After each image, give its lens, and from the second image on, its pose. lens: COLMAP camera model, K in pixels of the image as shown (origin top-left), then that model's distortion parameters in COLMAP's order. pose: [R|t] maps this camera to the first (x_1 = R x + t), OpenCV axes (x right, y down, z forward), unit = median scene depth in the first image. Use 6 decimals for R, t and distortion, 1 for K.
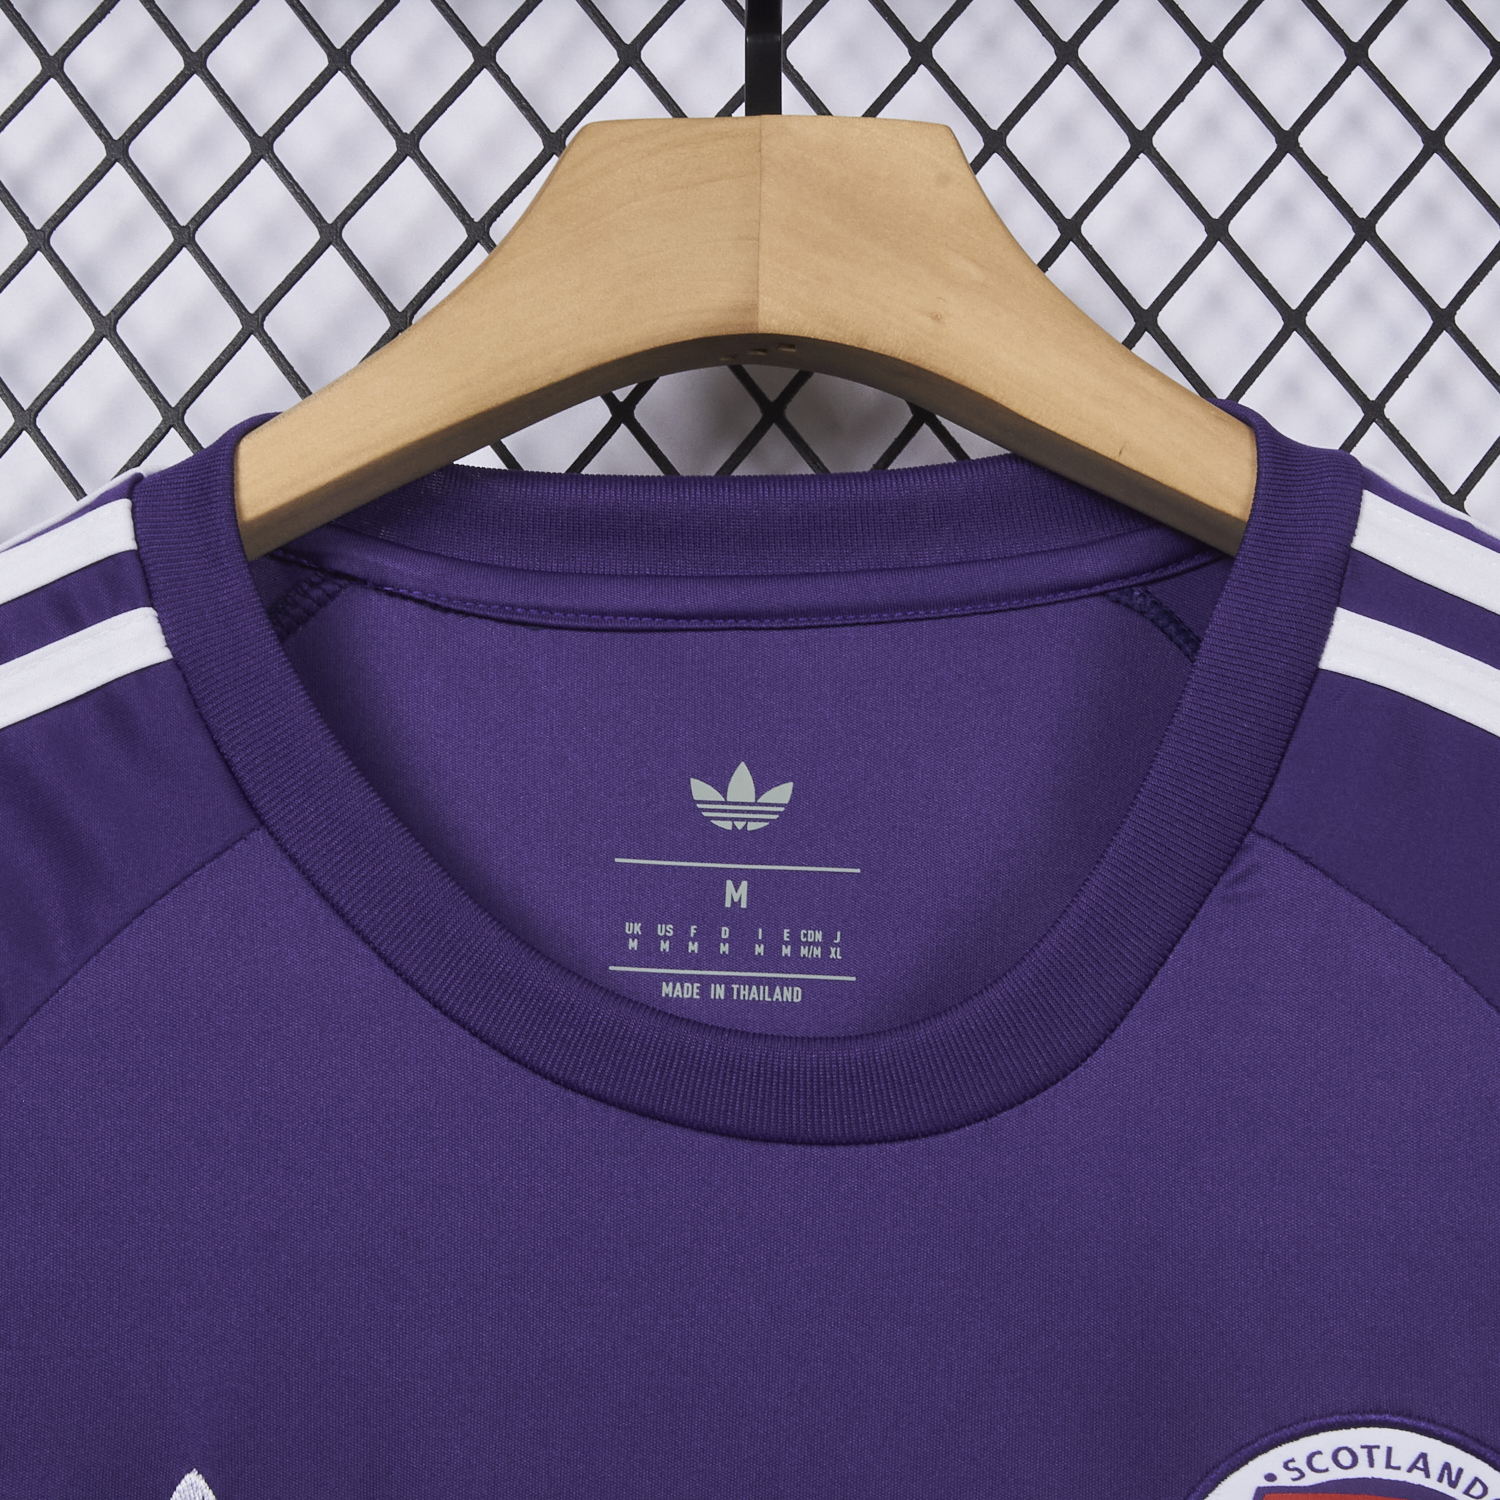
lens RADIAL K [[3918.3, 0, 750.0], [0, 3918.3, 750.0], [0, 0, 1]] dist [-0.042001, -0.886814]
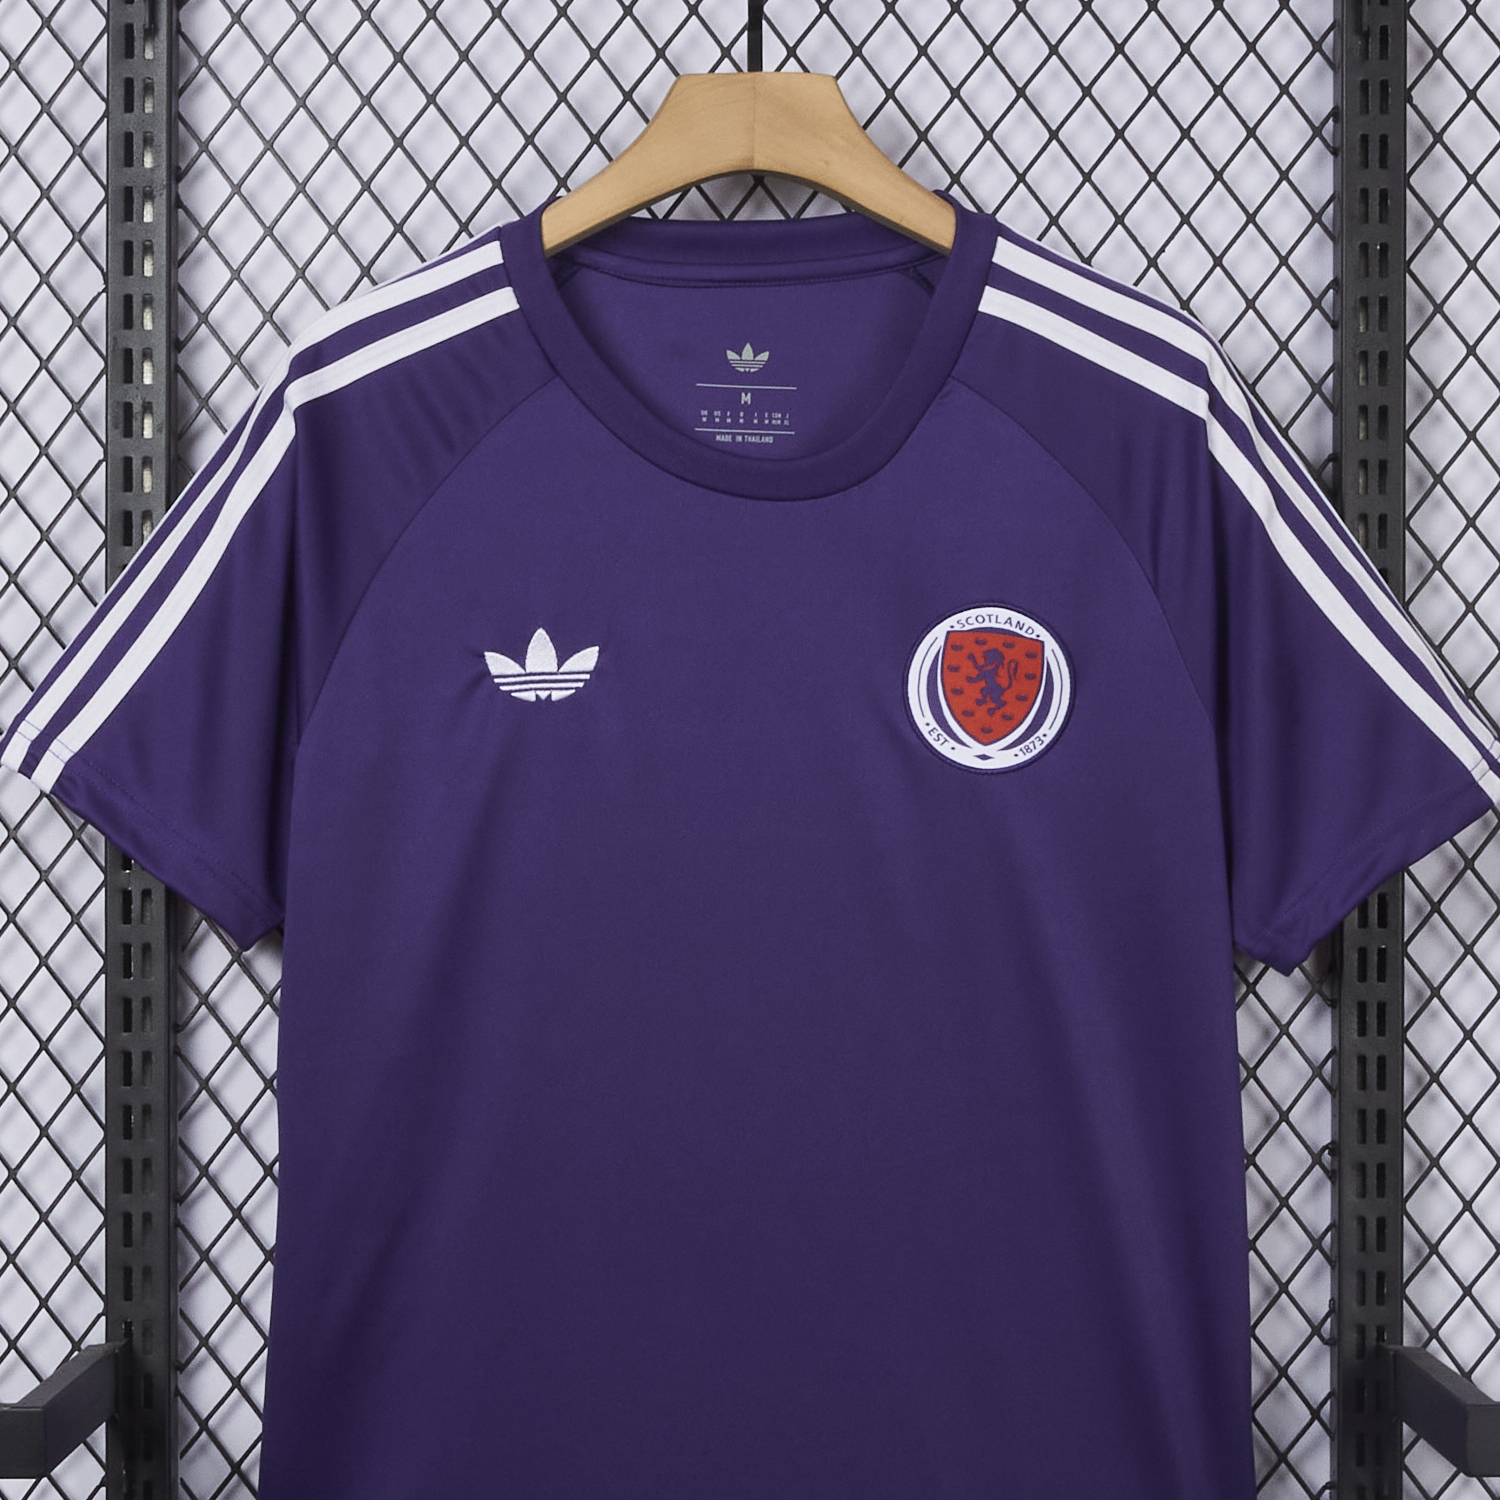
lens RADIAL K [[3918.3, 0, 750.0], [0, 3918.3, 750.0], [0, 0, 1]] dist [-0.042001, -0.886814]
pose [[0.999941, -0.007011, 0.008328, -0.024572], [0.005460, 0.984832, 0.173425, -0.183762], [-0.009418, -0.173369, 0.984812, -1.557267]]
